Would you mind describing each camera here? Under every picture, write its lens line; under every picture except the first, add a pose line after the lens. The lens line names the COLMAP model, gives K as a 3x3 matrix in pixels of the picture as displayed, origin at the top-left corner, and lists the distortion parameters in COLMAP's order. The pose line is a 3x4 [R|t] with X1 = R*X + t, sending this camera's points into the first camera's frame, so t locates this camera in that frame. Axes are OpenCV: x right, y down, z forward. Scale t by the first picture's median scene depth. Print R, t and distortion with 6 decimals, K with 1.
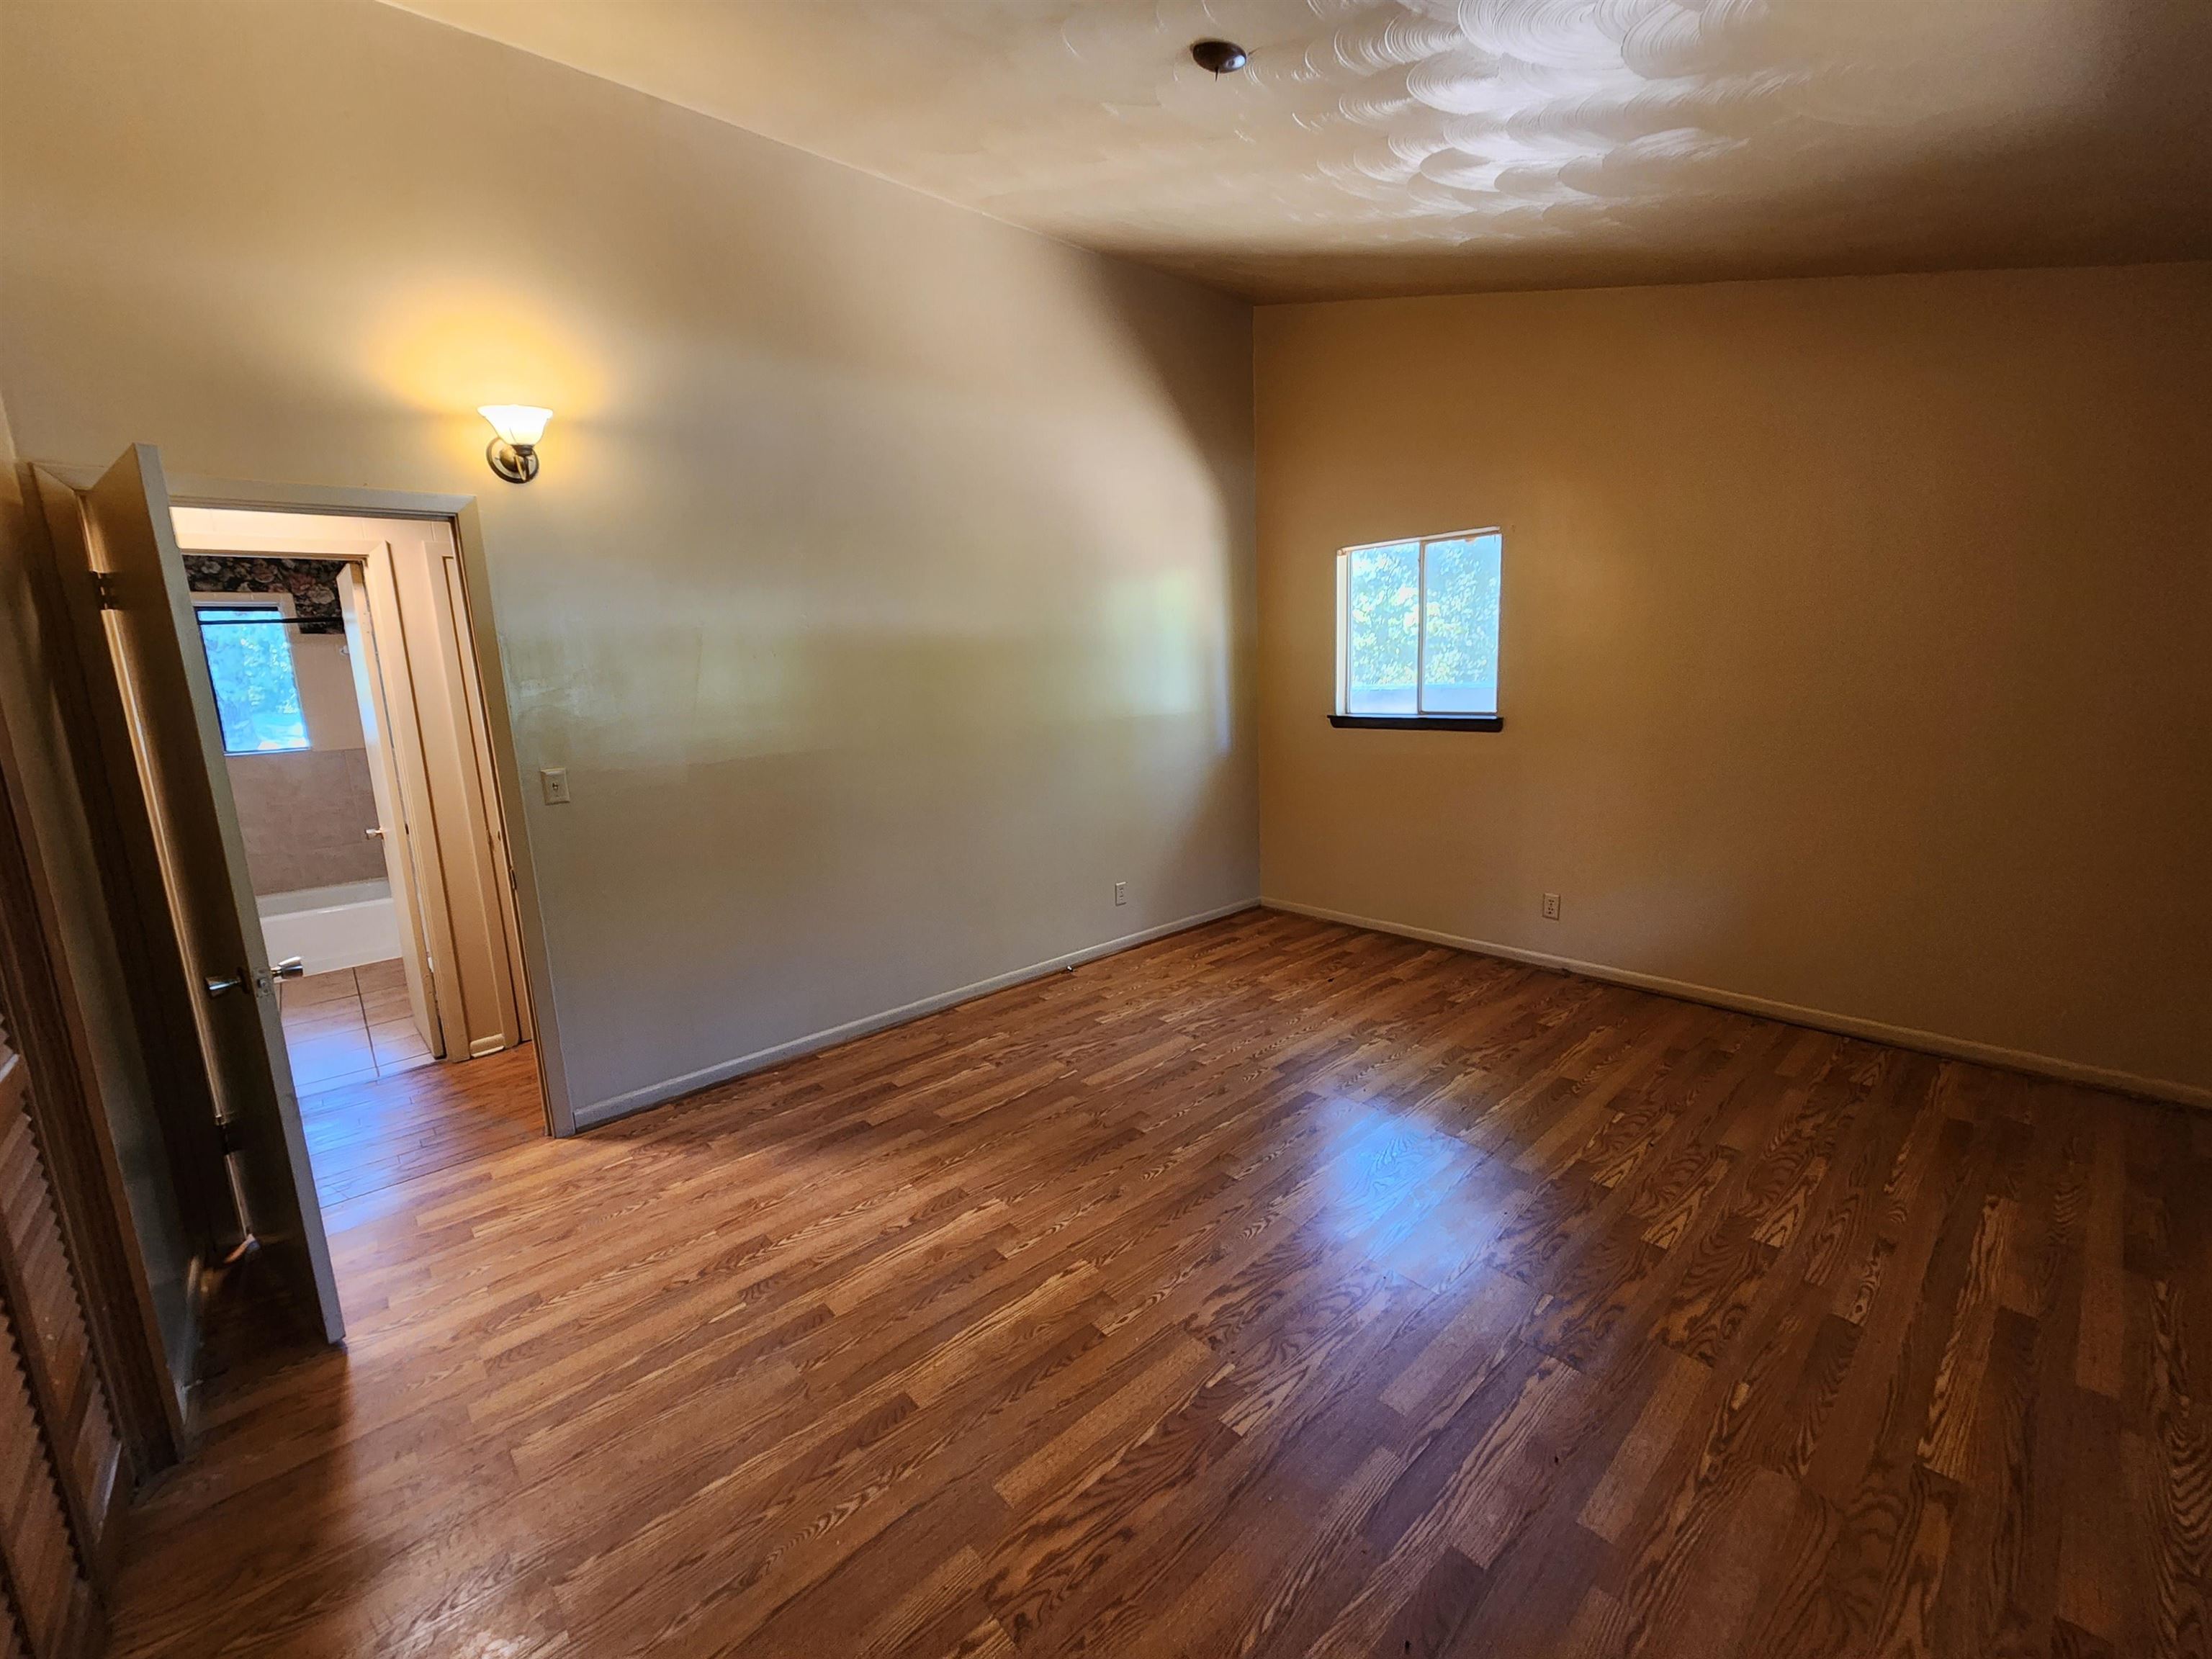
lens RADIAL K [[909.0, 0, 1094.9], [0, 909.0, 830.4], [0, 0, 1]] dist [0.006577, -0.002573]
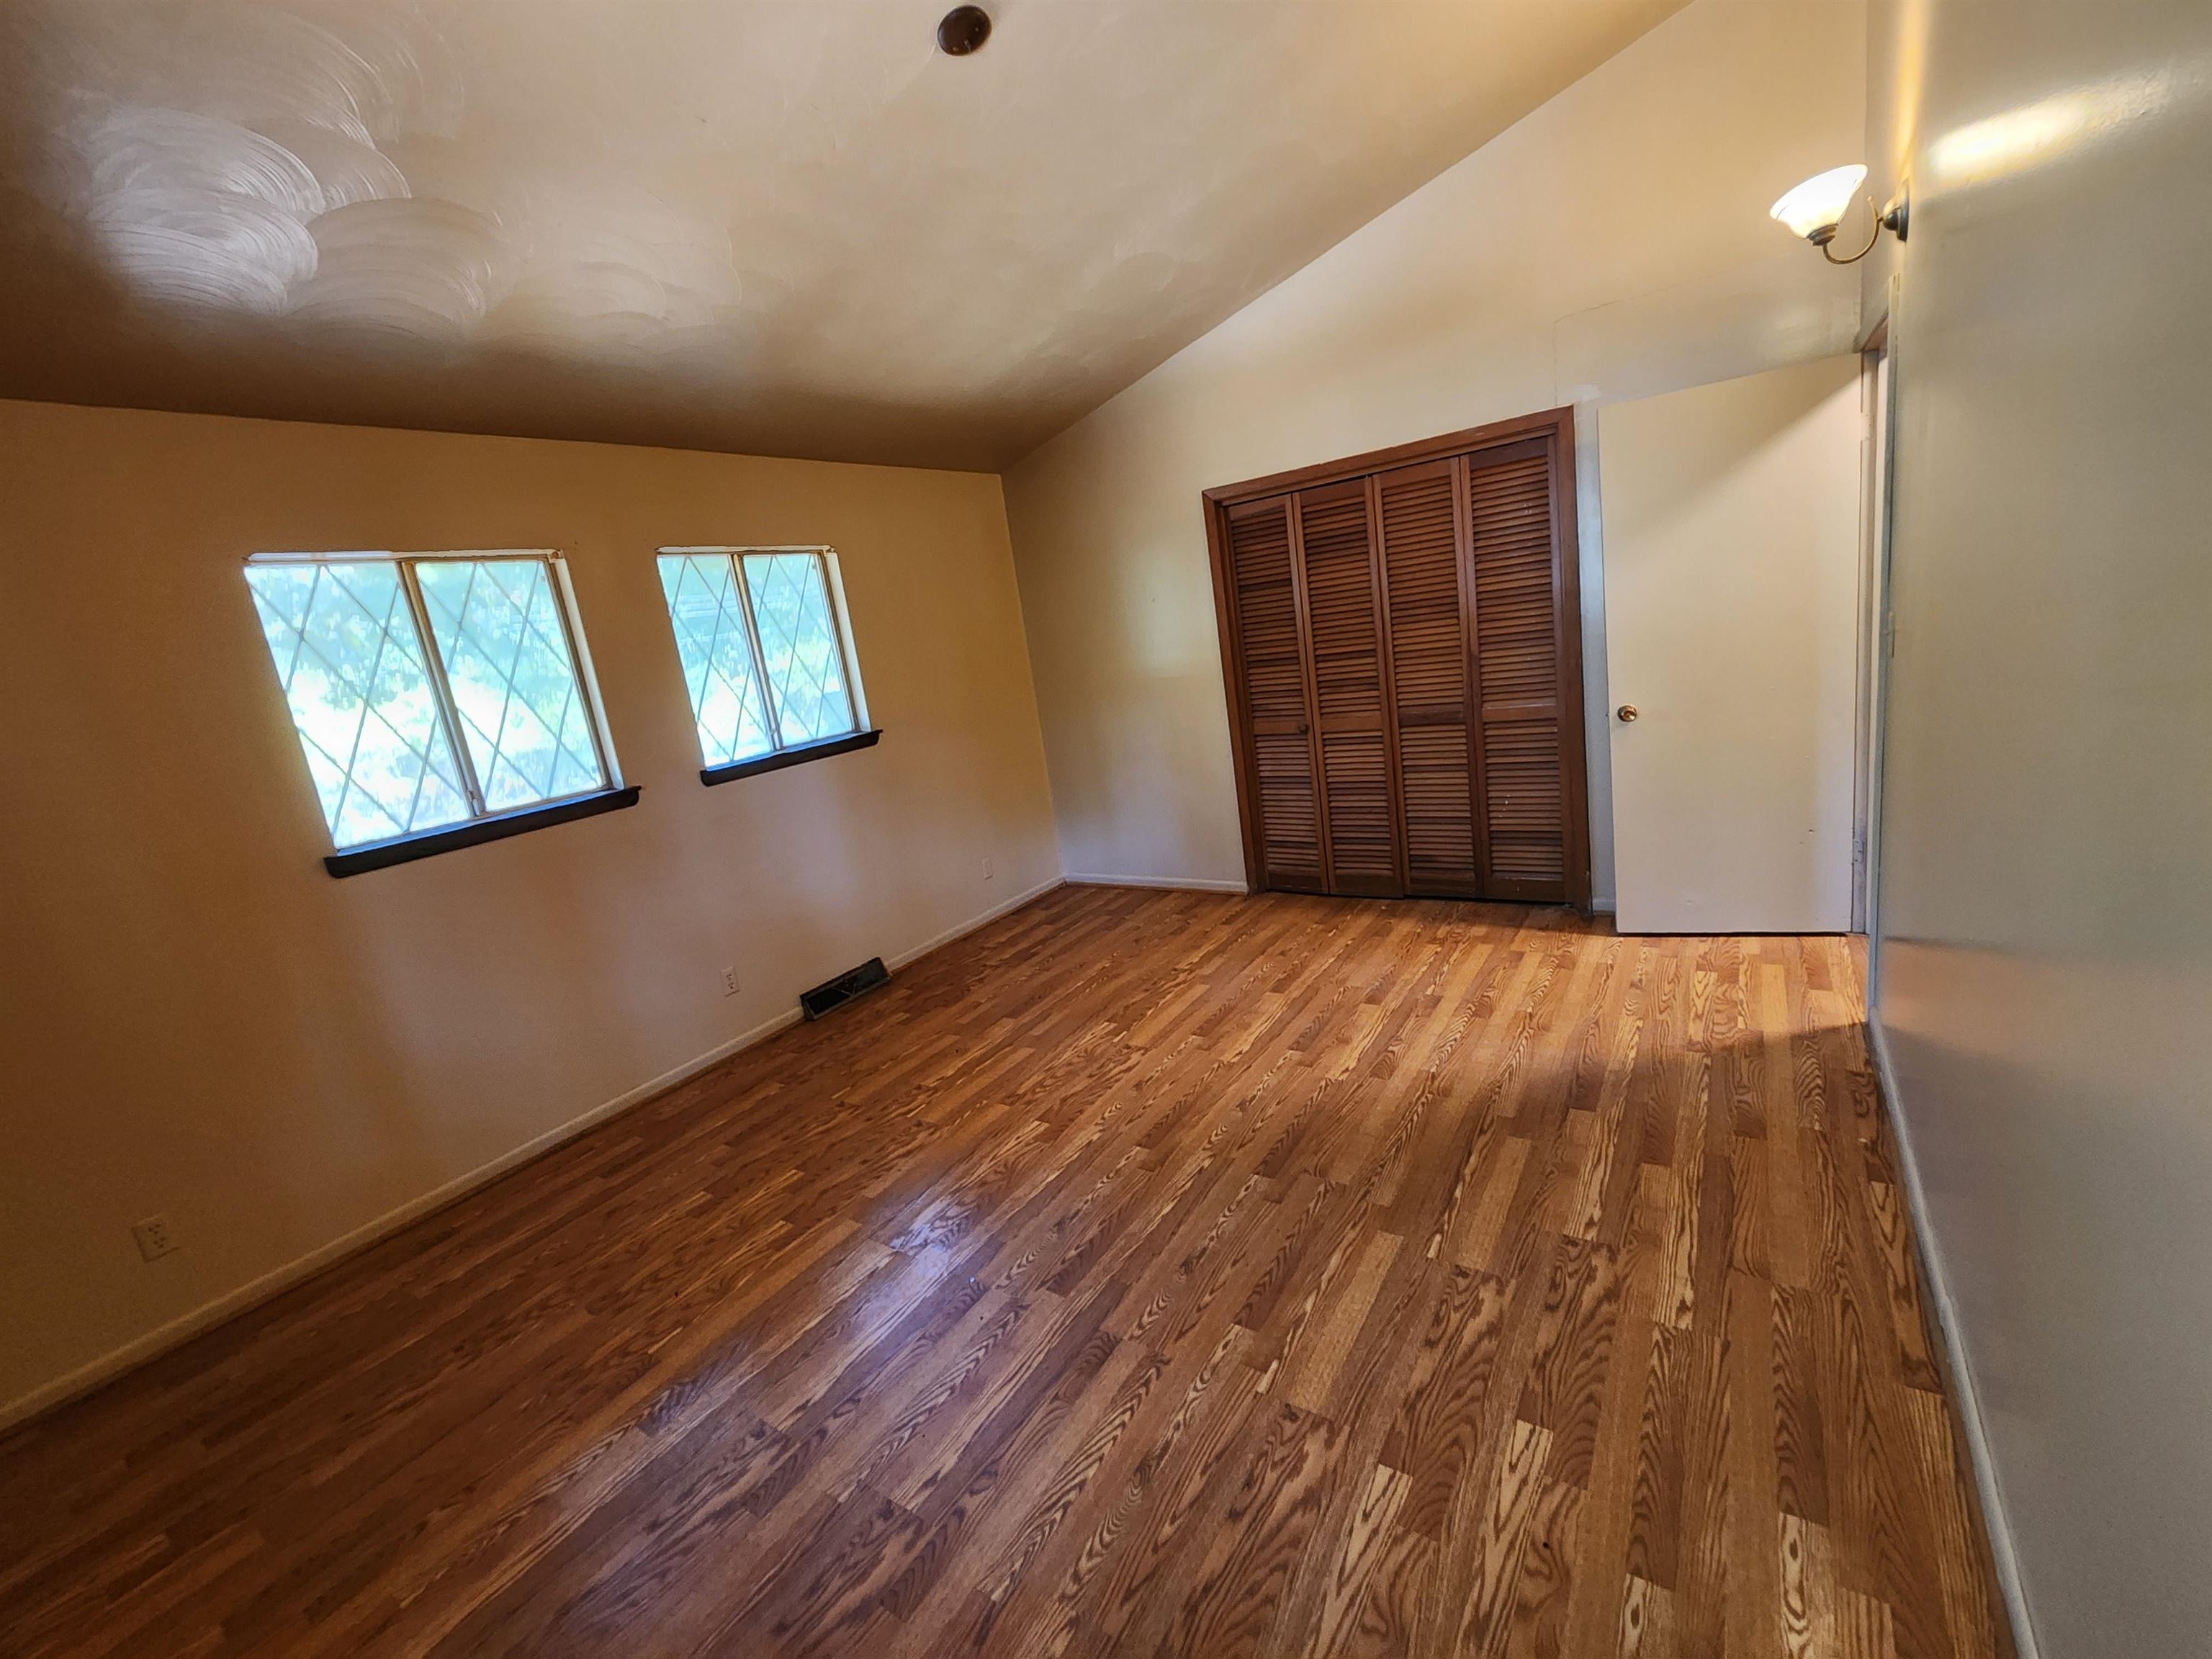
lens RADIAL K [[909.0, 0, 1098.4], [0, 909.0, 832.0], [0, 0, 1]] dist [0.006577, -0.002573]
pose [[-0.954368, 0.227551, -0.193395, 0.290046], [0.135437, 0.906978, 0.398809, -0.316090], [0.266154, 0.354417, -0.896410, 1.641422]]
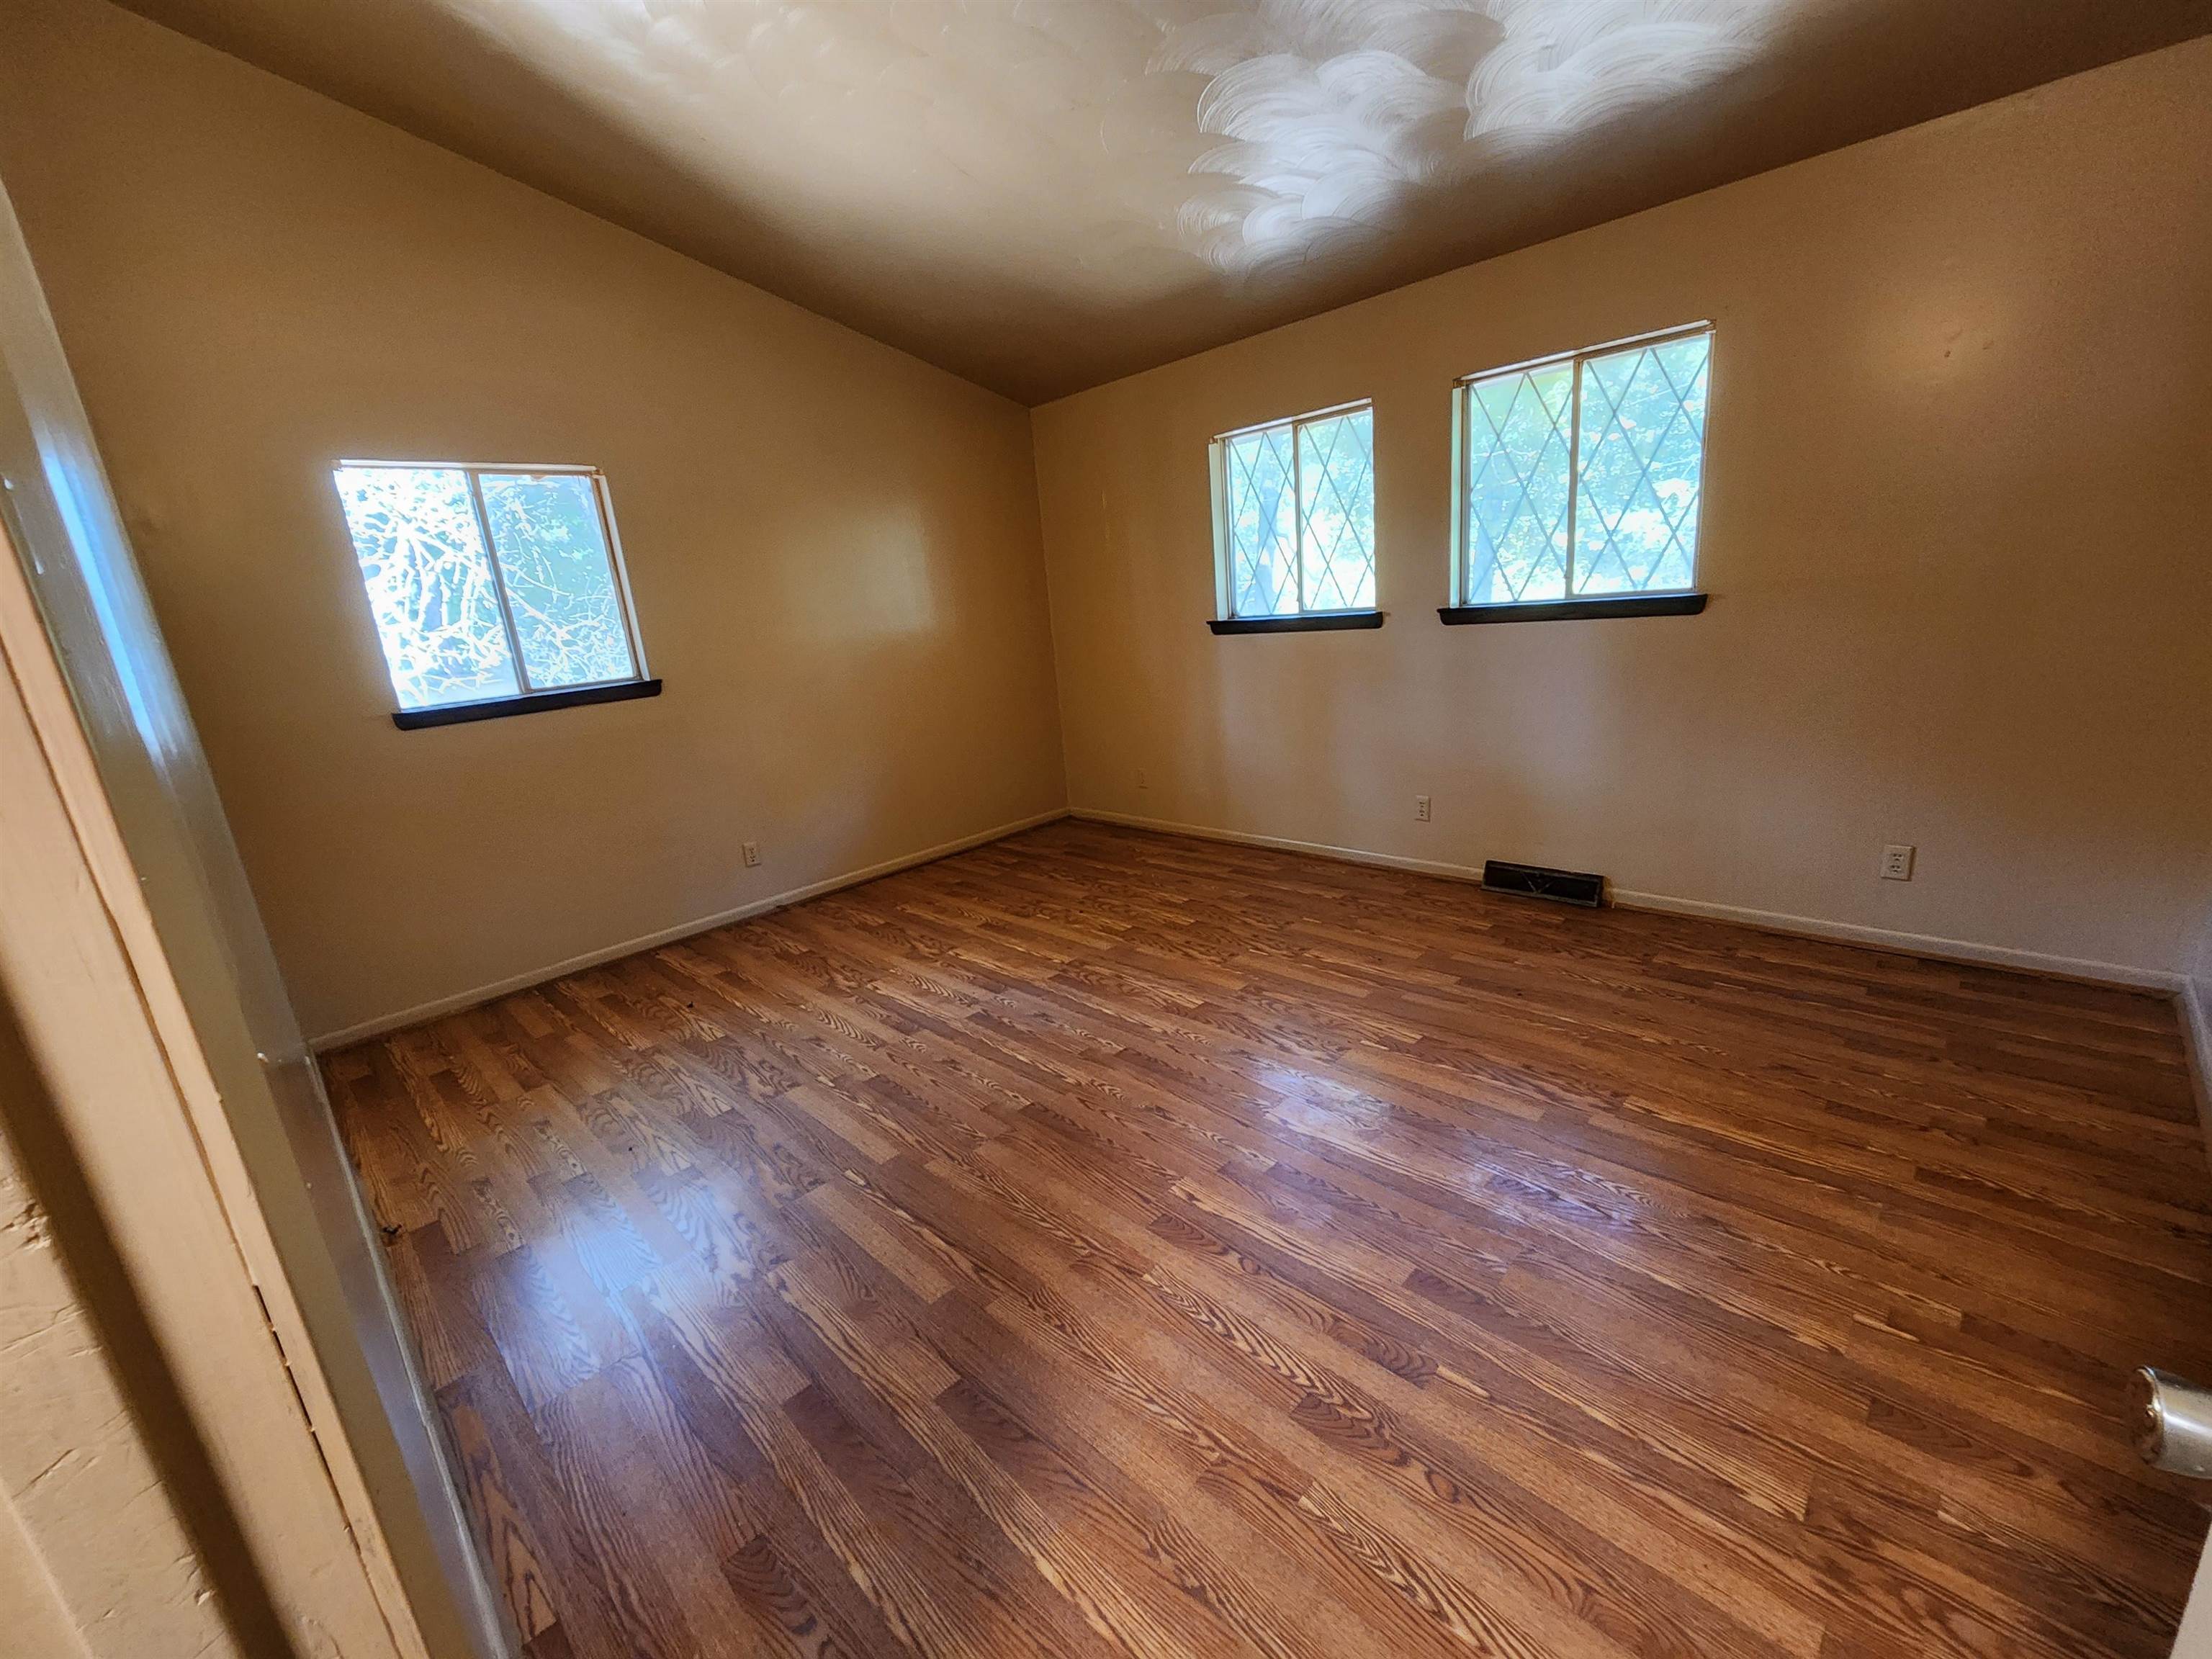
lens RADIAL K [[909.0, 0, 1117.1], [0, 909.0, 824.2], [0, 0, 1]] dist [0.006577, -0.002573]
pose [[-0.060313, -0.206072, 0.976676, -0.760060], [0.272881, 0.937781, 0.214717, -0.082519], [-0.960155, 0.279466, -0.000327, 0.868858]]
